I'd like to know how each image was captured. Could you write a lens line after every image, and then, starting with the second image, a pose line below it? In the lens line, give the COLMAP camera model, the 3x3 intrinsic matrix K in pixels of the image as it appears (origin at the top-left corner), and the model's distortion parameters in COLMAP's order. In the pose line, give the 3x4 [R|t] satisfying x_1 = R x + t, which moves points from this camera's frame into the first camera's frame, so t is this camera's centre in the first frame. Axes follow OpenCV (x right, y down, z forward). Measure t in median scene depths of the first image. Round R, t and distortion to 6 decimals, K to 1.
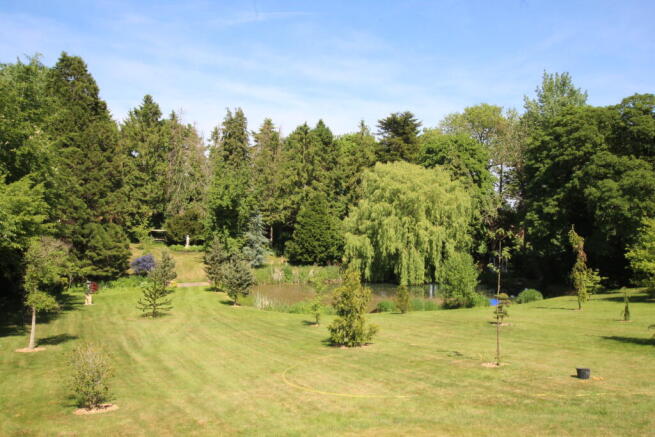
lens RADIAL K [[602.0, 0, 325.9], [0, 602.0, 215.7], [0, 0, 1]] dist [-0.146036, 0.000000]
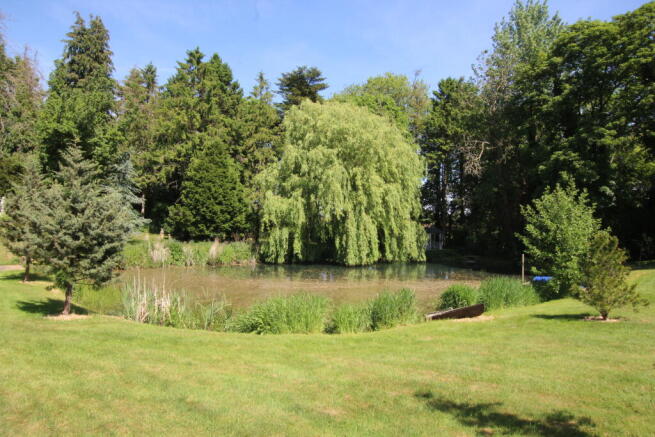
lens RADIAL K [[430.4, 0, 330.6], [0, 430.4, 222.3], [0, 0, 1]] dist [-0.028724, -0.000642]
pose [[0.937829, 0.008597, 0.346990, -0.065345], [-0.003797, 0.999887, -0.014512, 0.069011], [-0.347076, 0.012292, 0.937756, 0.493507]]
